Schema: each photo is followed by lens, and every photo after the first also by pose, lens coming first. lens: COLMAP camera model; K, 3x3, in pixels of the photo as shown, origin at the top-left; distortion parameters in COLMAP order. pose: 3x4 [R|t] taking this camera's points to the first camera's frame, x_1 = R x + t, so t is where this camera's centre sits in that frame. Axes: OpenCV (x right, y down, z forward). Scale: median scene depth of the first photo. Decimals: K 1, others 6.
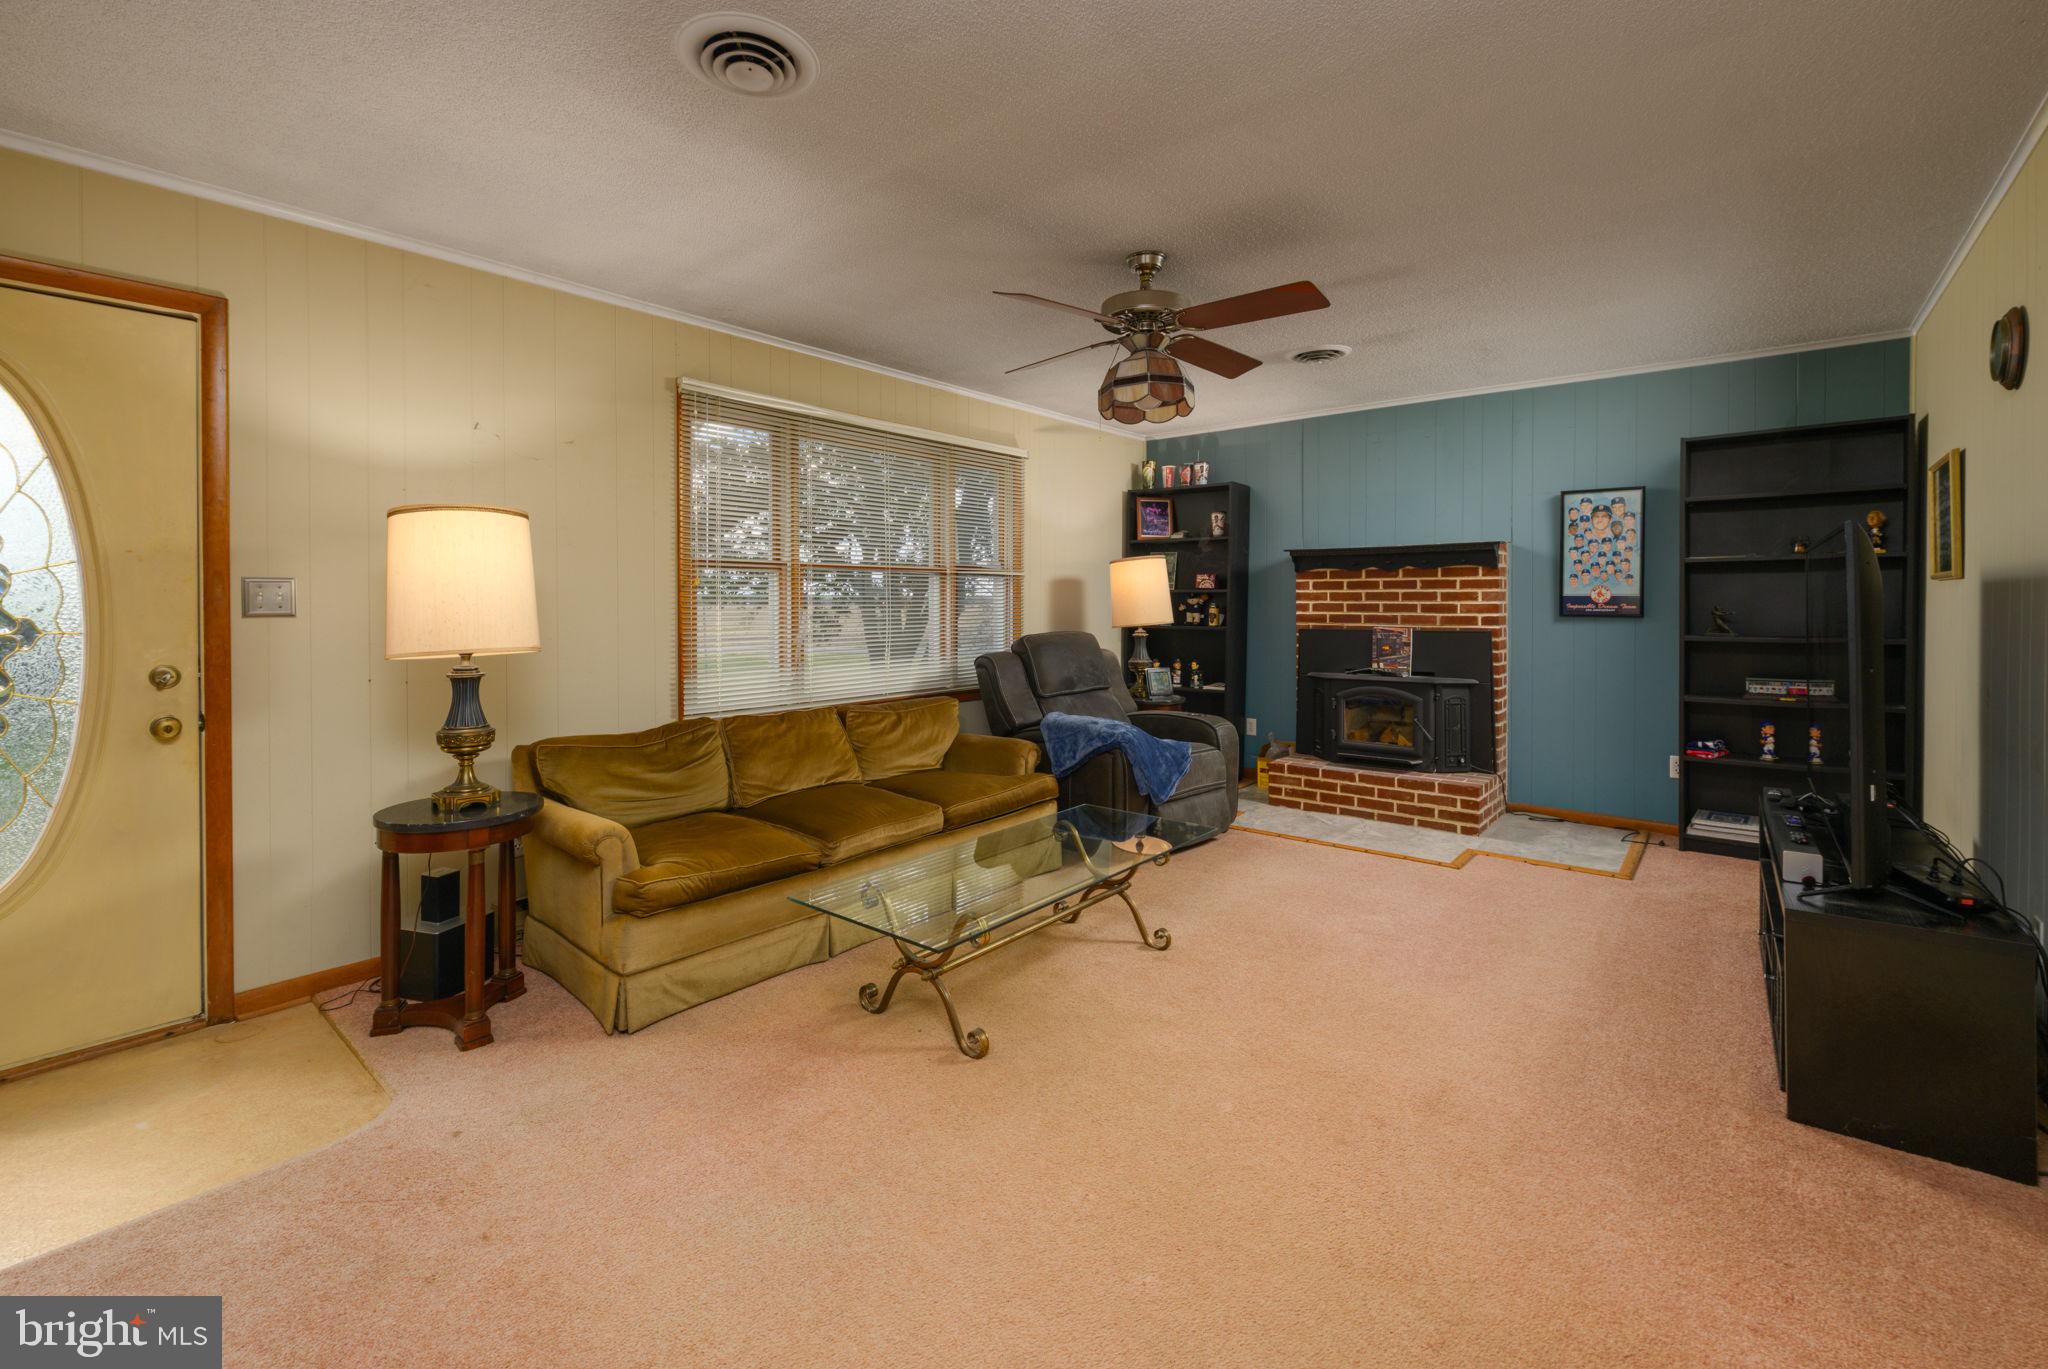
lens RADIAL K [[875.7, 0, 1030.9], [0, 875.7, 596.0], [0, 0, 1]] dist [-0.001128, 0.000124]
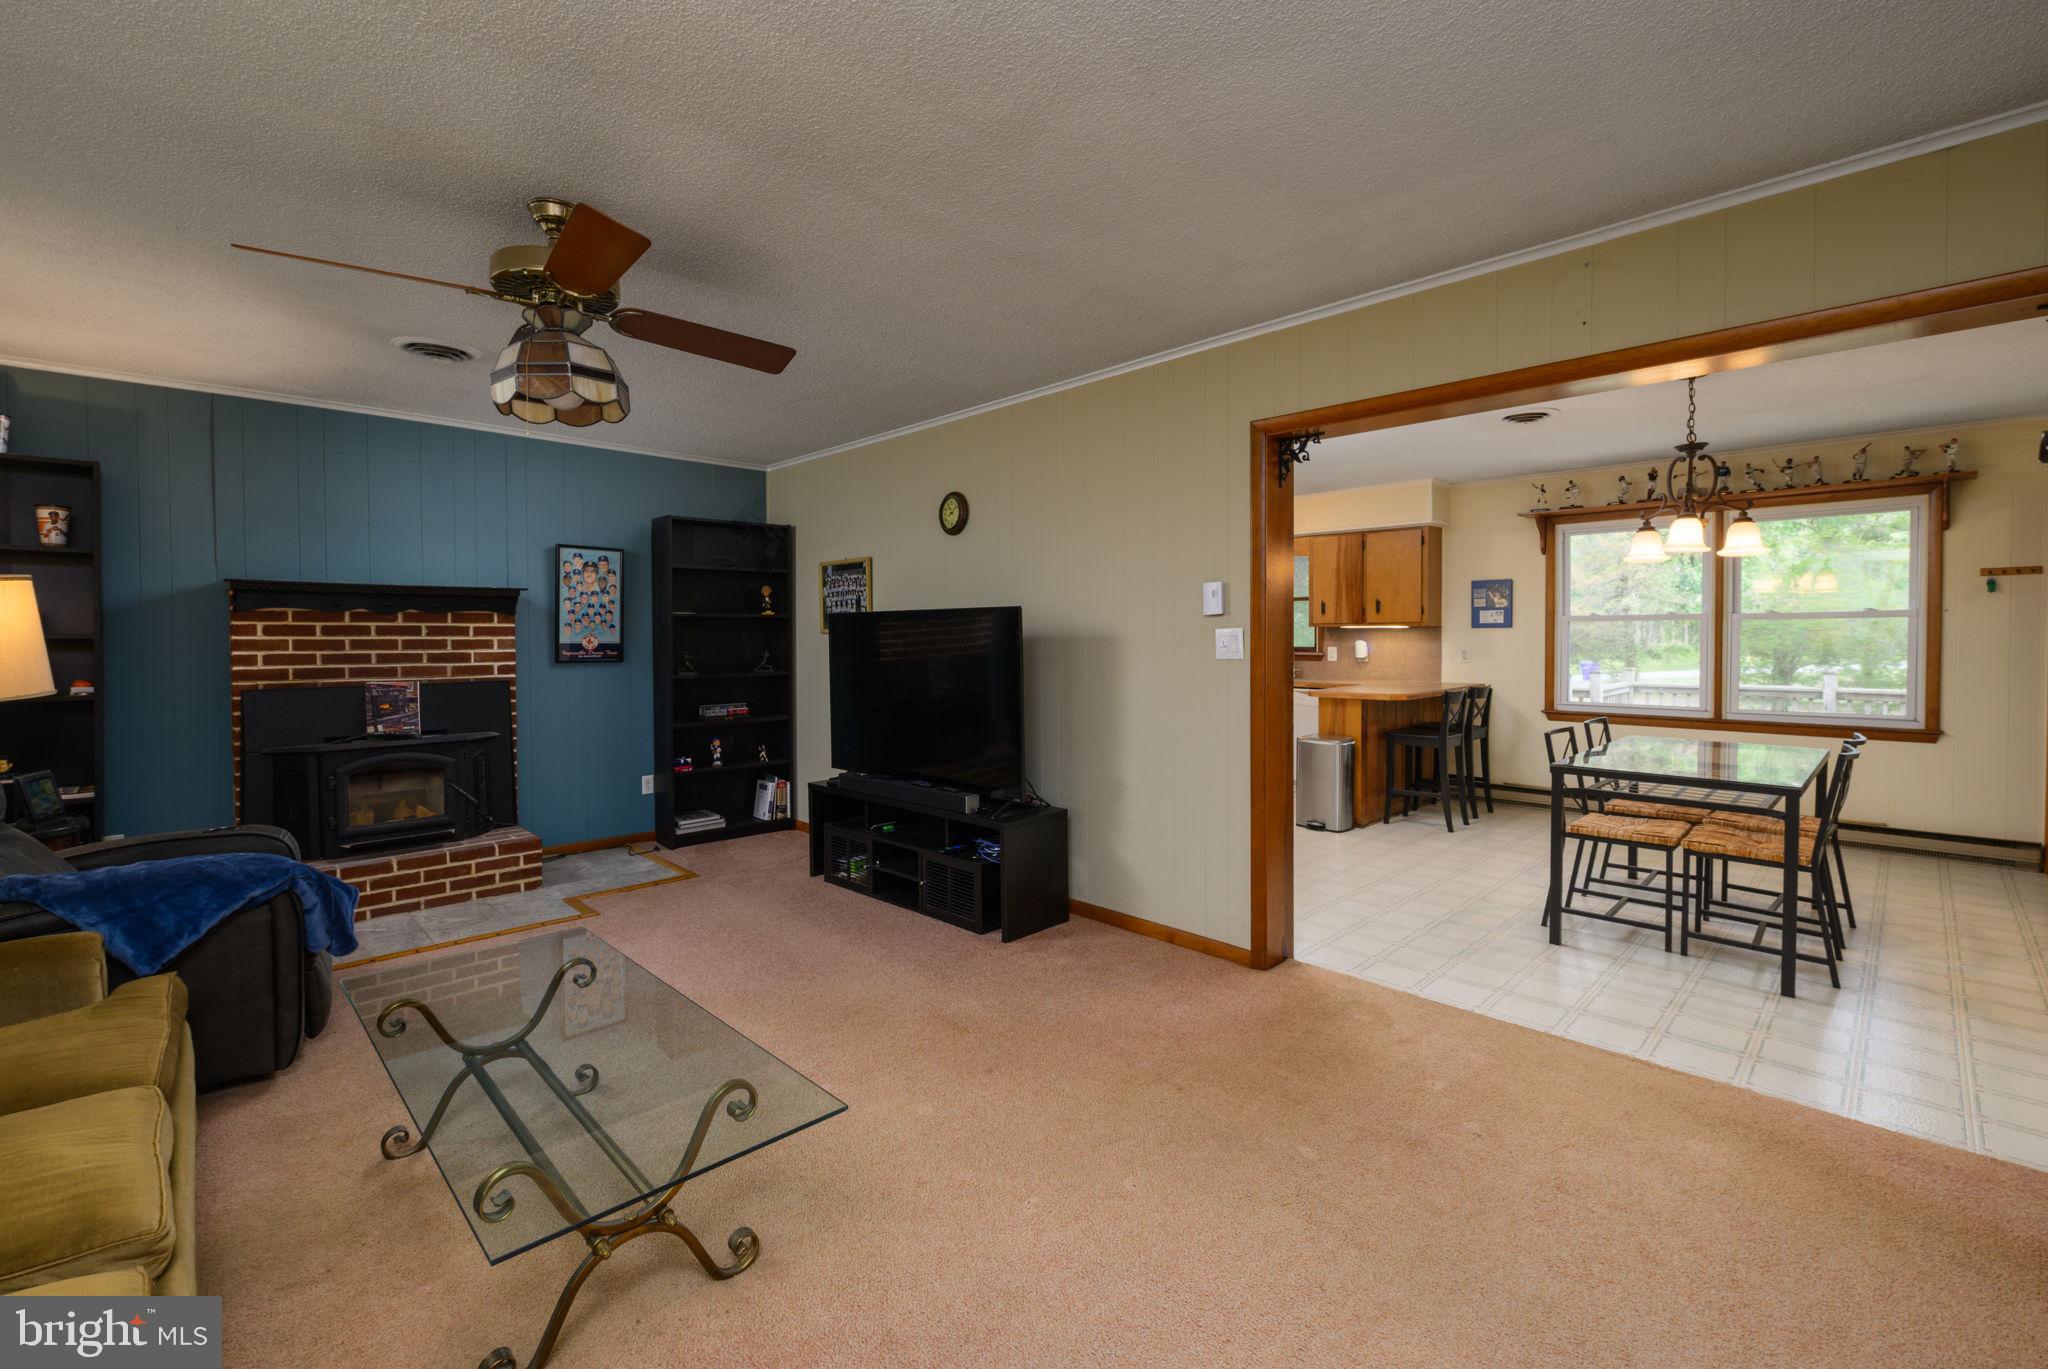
lens RADIAL K [[875.7, 0, 1004.6], [0, 875.7, 646.5], [0, 0, 1]] dist [-0.001128, 0.000124]
pose [[0.126802, -0.006335, 0.991908, -0.364032], [0.000992, 0.999980, 0.006259, -0.002371], [-0.991928, 0.000191, 0.126806, 0.327556]]
